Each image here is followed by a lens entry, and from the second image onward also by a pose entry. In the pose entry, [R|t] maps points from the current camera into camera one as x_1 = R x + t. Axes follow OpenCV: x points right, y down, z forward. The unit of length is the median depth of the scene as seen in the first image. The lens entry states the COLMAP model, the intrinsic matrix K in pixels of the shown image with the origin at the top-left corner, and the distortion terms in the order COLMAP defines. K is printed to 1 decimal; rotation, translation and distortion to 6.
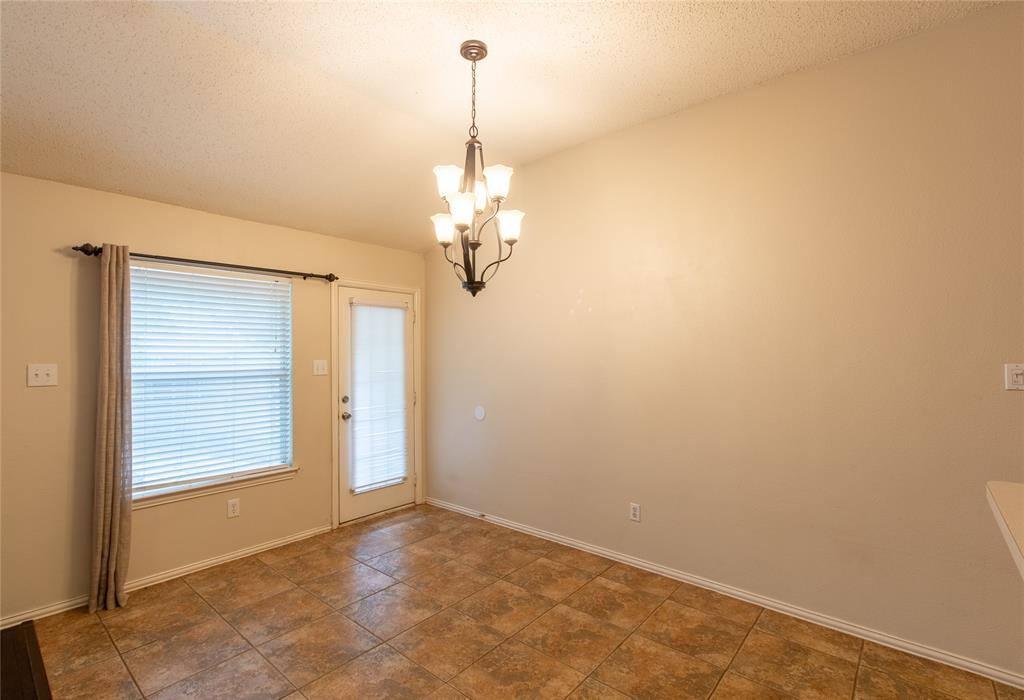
lens RADIAL K [[475.9, 0, 491.8], [0, 475.9, 352.2], [0, 0, 1]] dist [-0.002329, -0.000063]
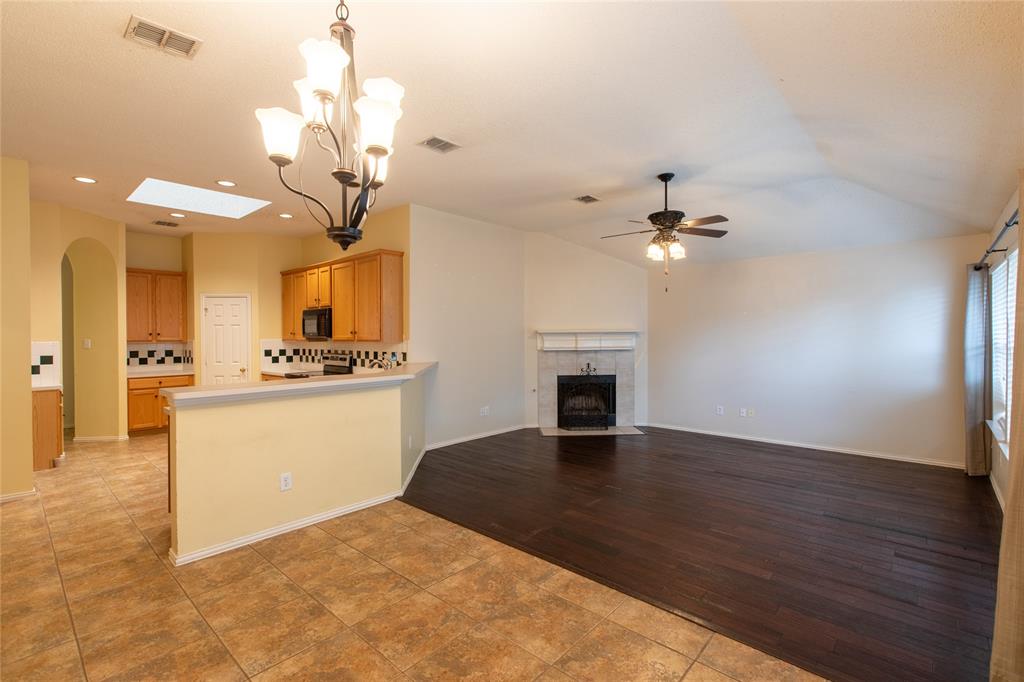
lens RADIAL K [[459.1, 0, 514.1], [0, 459.1, 334.9], [0, 0, 1]] dist [-0.000174, -0.000133]
pose [[-0.999946, 0.010109, 0.002230, -0.189438], [0.010103, 0.999944, -0.003077, 0.009028], [-0.002261, -0.003054, -0.999993, 1.097570]]
